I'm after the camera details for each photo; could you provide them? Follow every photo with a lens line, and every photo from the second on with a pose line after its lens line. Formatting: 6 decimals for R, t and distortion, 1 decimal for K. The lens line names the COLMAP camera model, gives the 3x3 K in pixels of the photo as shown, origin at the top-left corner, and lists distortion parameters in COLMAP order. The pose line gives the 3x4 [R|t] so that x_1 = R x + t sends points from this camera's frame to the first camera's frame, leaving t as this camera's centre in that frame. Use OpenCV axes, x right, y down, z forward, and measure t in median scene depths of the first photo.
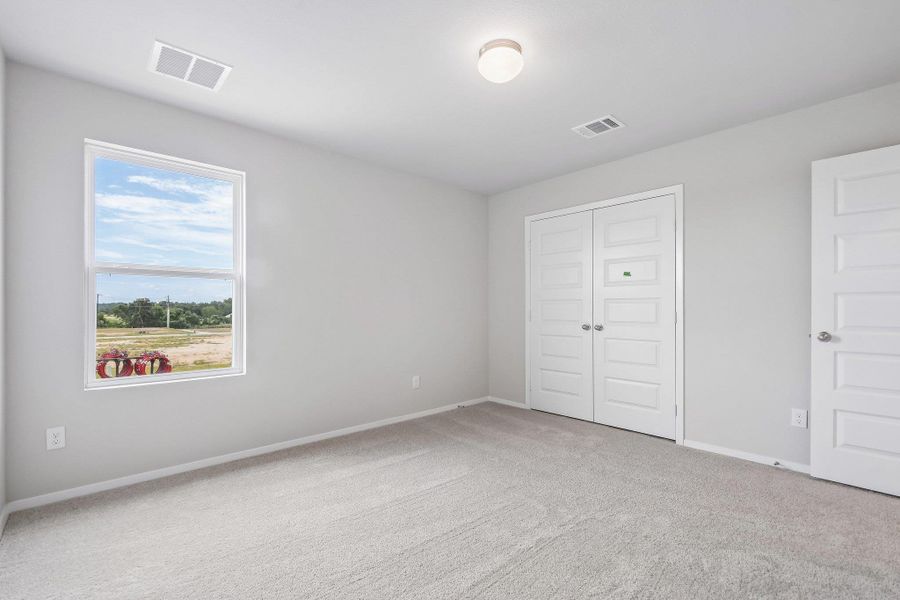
lens RADIAL K [[399.8, 0, 451.5], [0, 399.8, 309.2], [0, 0, 1]] dist [0.000105, -0.000197]
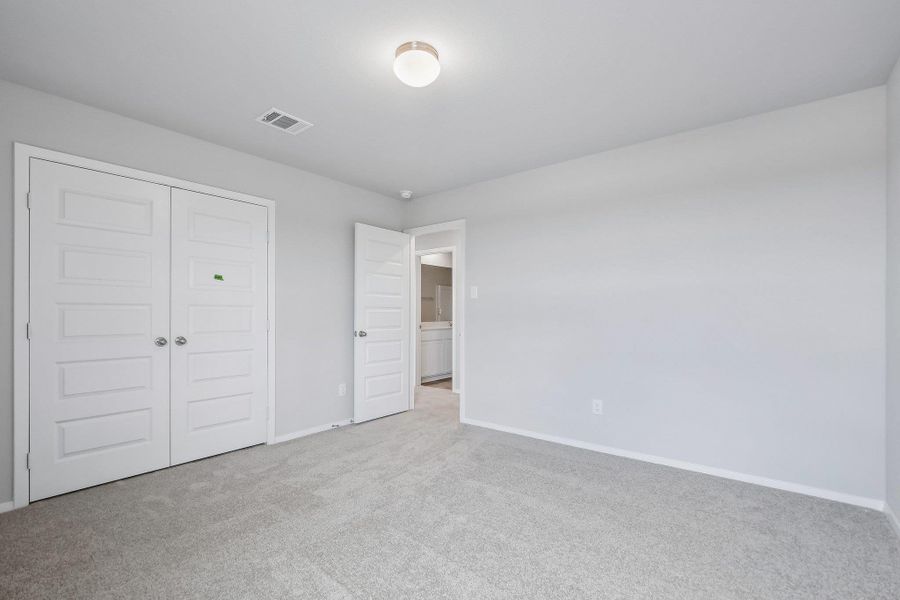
lens RADIAL K [[399.8, 0, 451.5], [0, 399.8, 309.2], [0, 0, 1]] dist [0.000105, -0.000197]
pose [[-0.148724, 0.013809, 0.988782, -0.515042], [0.000964, 0.999904, -0.013819, -0.004941], [-0.988878, -0.001102, -0.148723, 0.632996]]
